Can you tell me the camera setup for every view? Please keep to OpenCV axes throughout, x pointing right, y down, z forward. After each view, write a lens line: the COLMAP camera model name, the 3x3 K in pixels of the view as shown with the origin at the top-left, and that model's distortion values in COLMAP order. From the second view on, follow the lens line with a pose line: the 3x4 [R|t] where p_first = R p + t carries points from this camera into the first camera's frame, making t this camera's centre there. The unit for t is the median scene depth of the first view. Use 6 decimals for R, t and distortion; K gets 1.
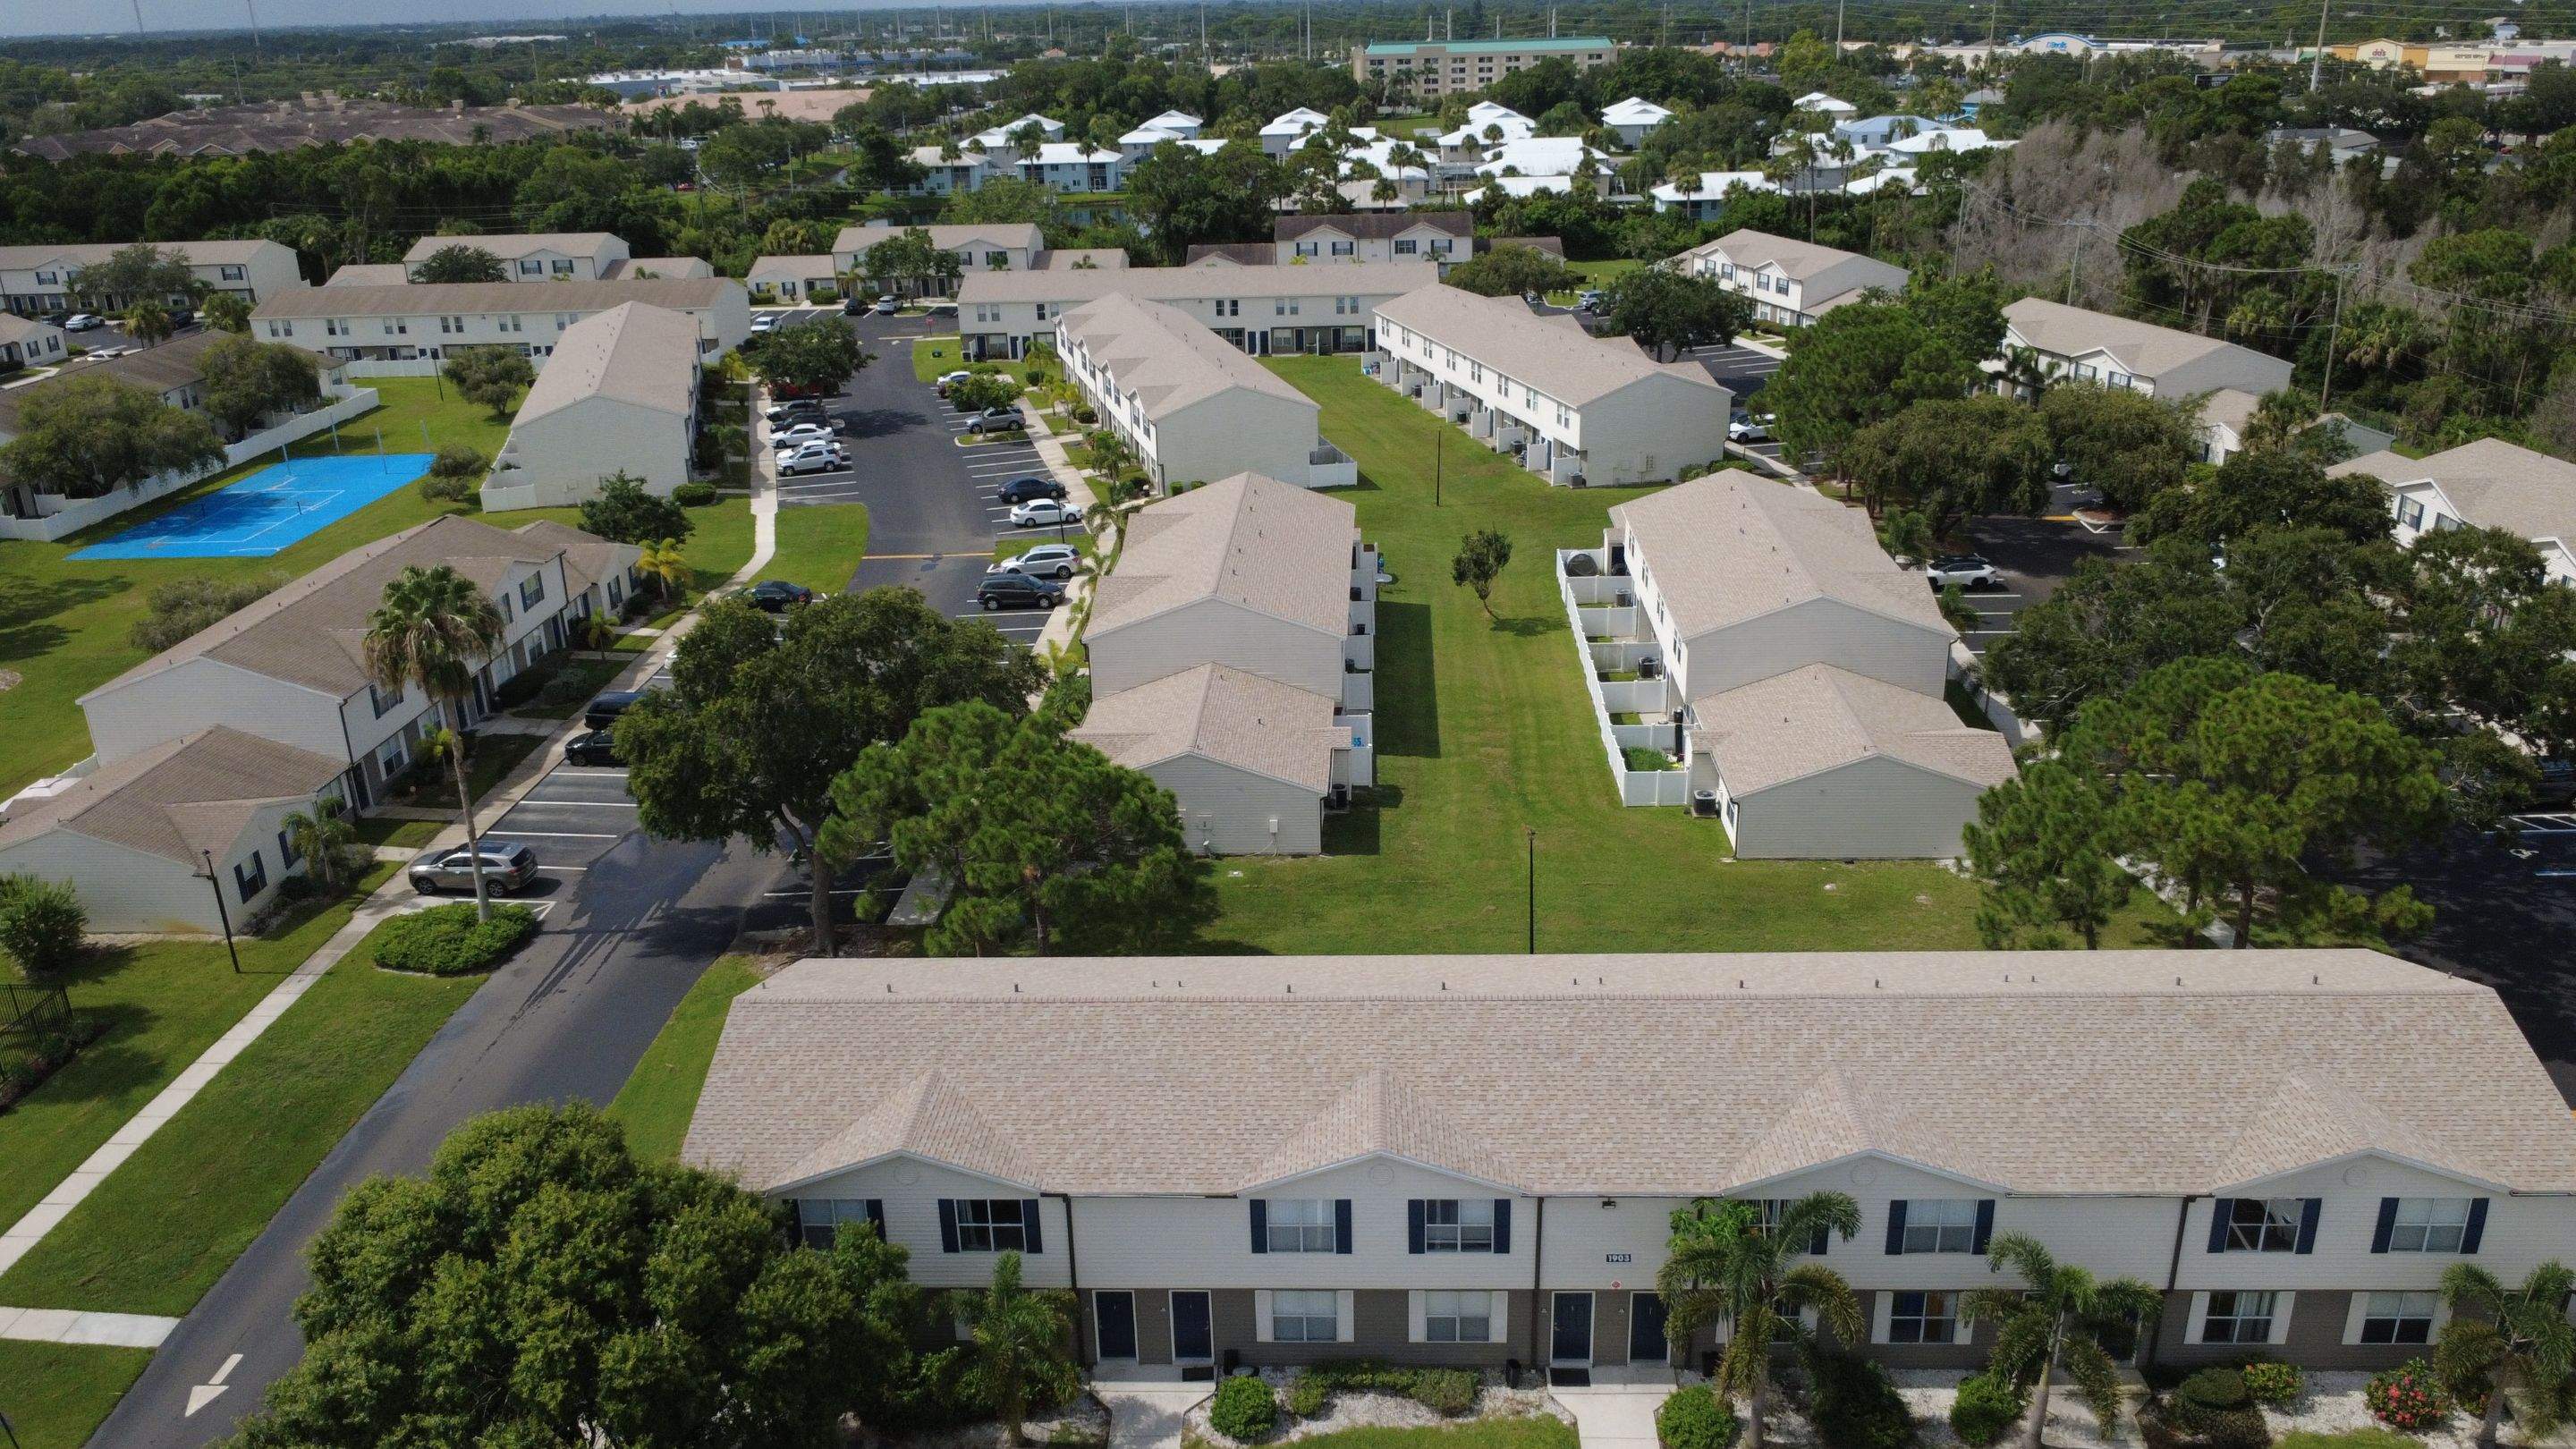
lens RADIAL K [[1885.7, 0, 1284.1], [0, 1885.7, 728.7], [0, 0, 1]] dist [-0.004549, -0.001297]
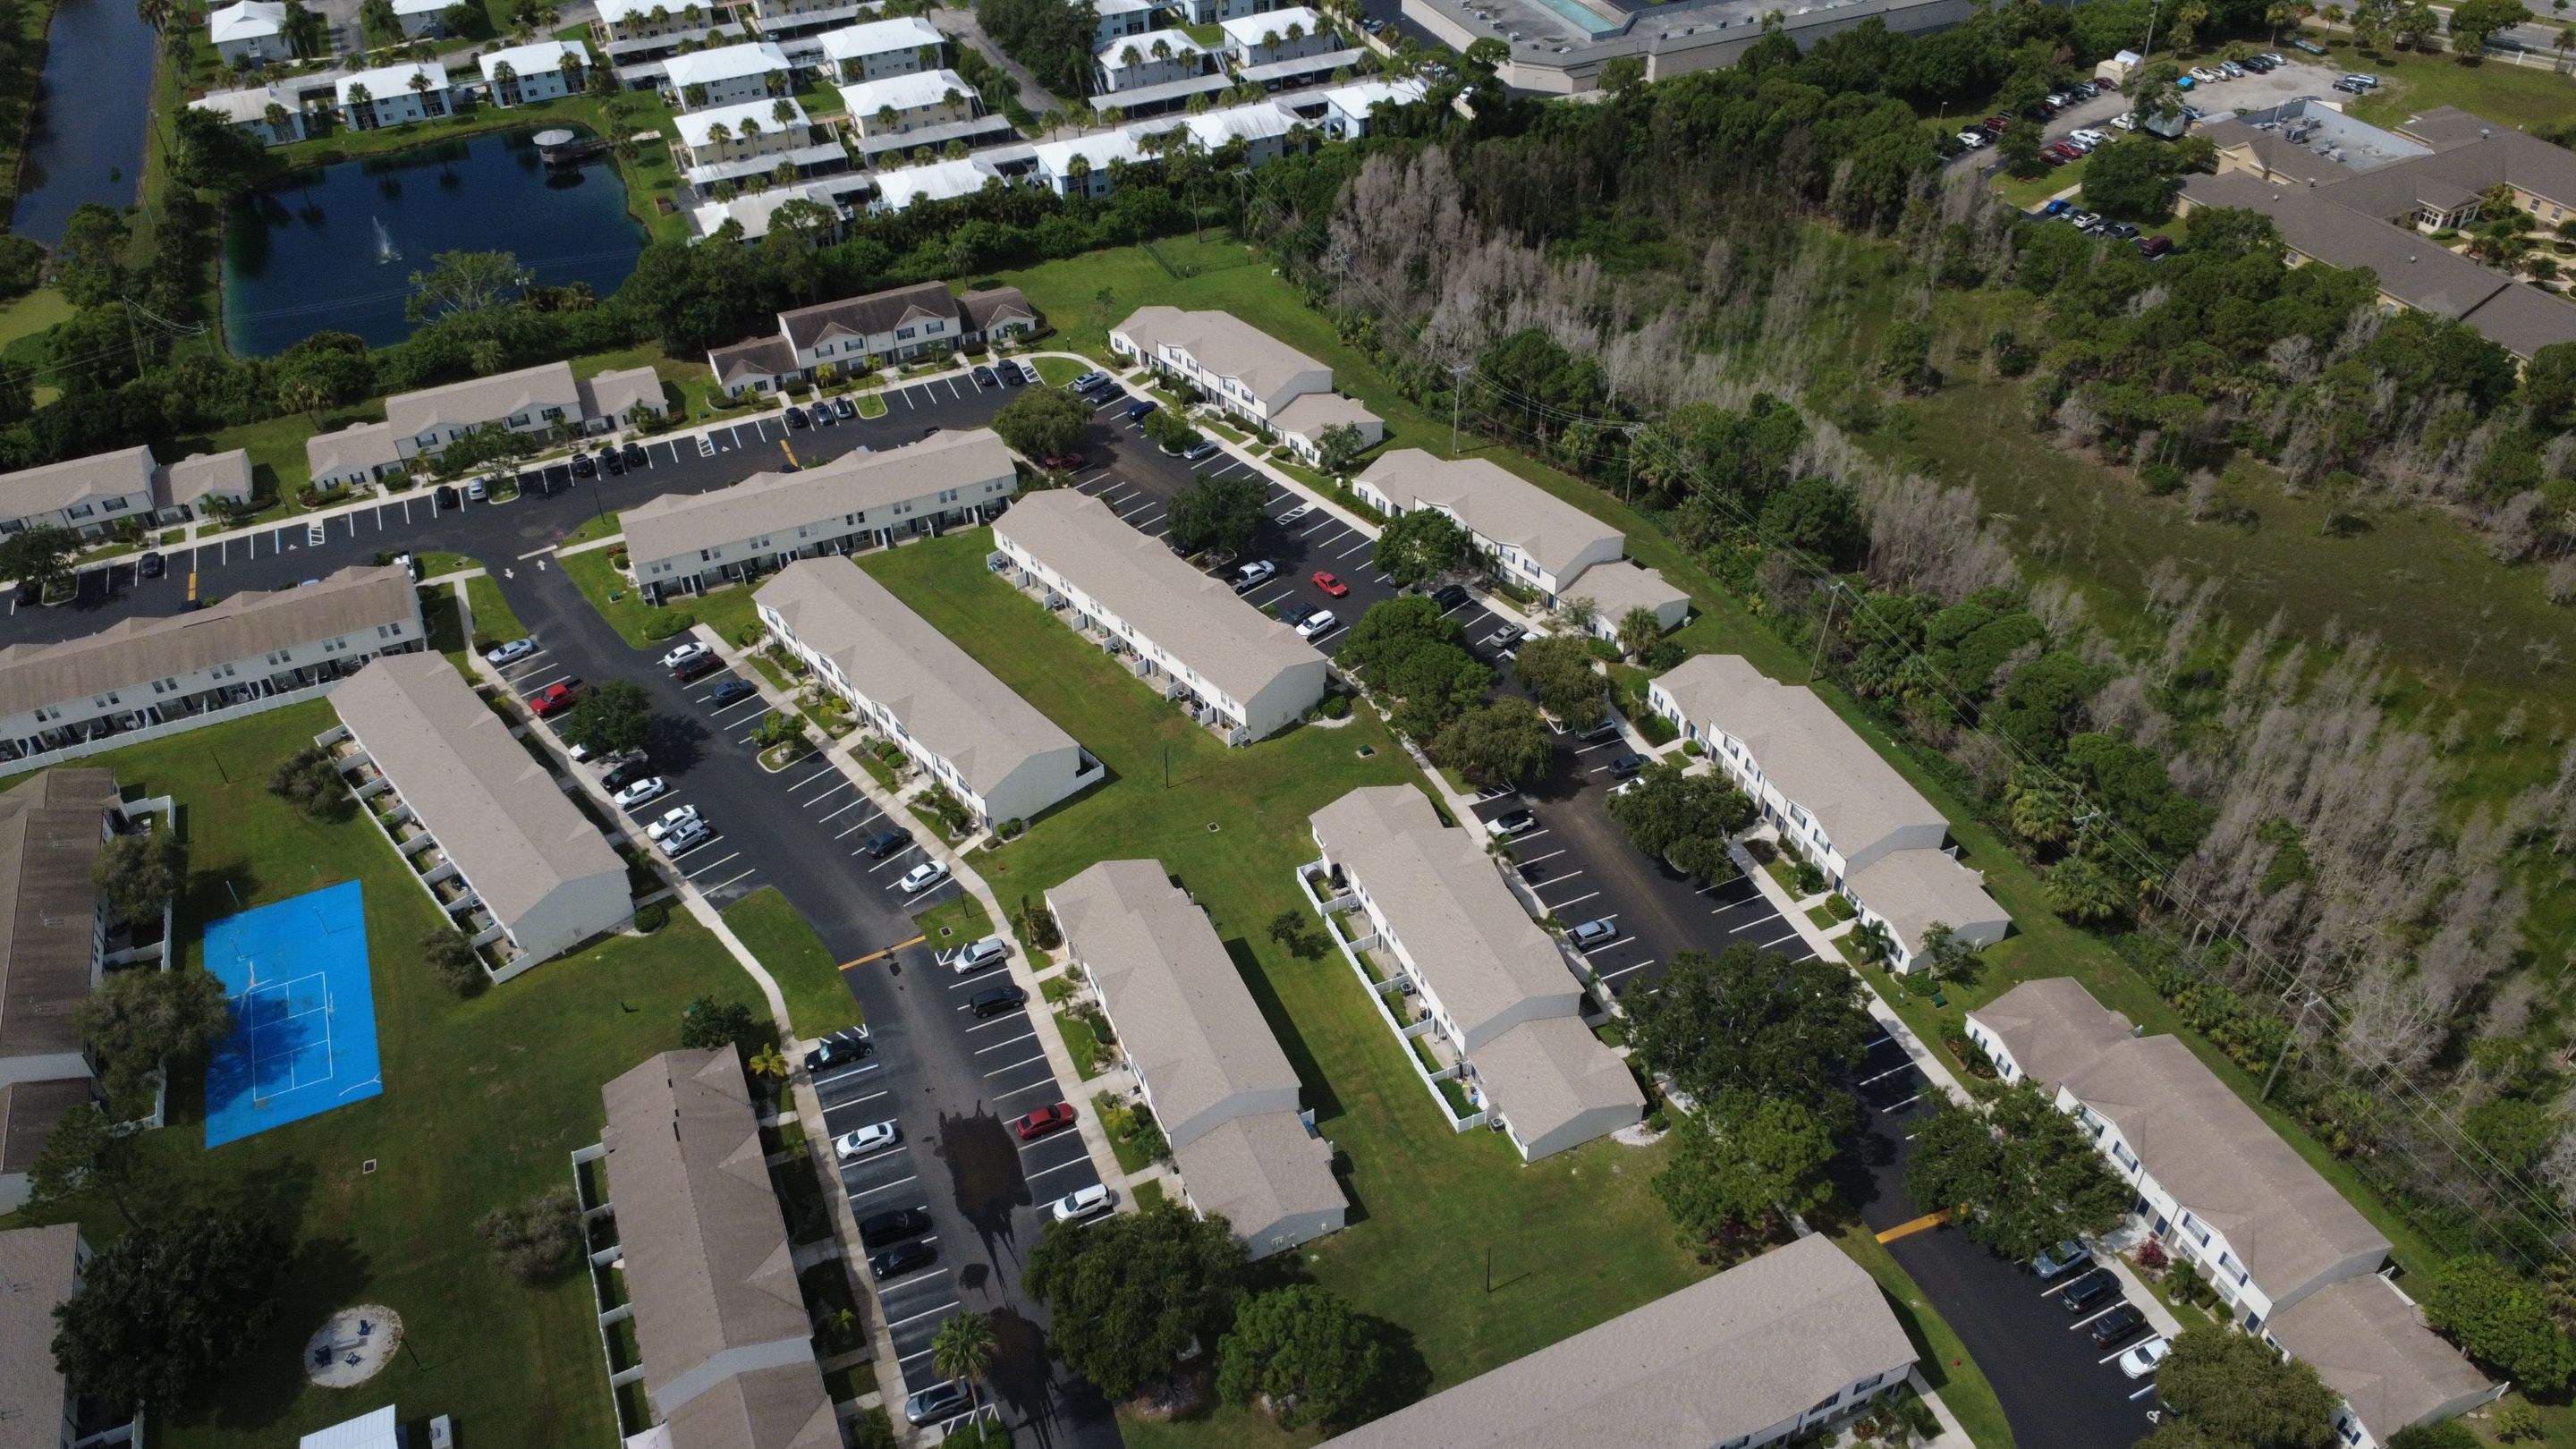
lens RADIAL K [[1885.7, 0, 1287.2], [0, 1885.7, 725.0], [0, 0, 1]] dist [-0.004549, -0.001297]
pose [[0.897786, -0.271652, 0.346676, -0.335797], [0.157614, 0.933165, 0.323048, -0.625066], [-0.411263, -0.235387, 0.880599, -0.349826]]
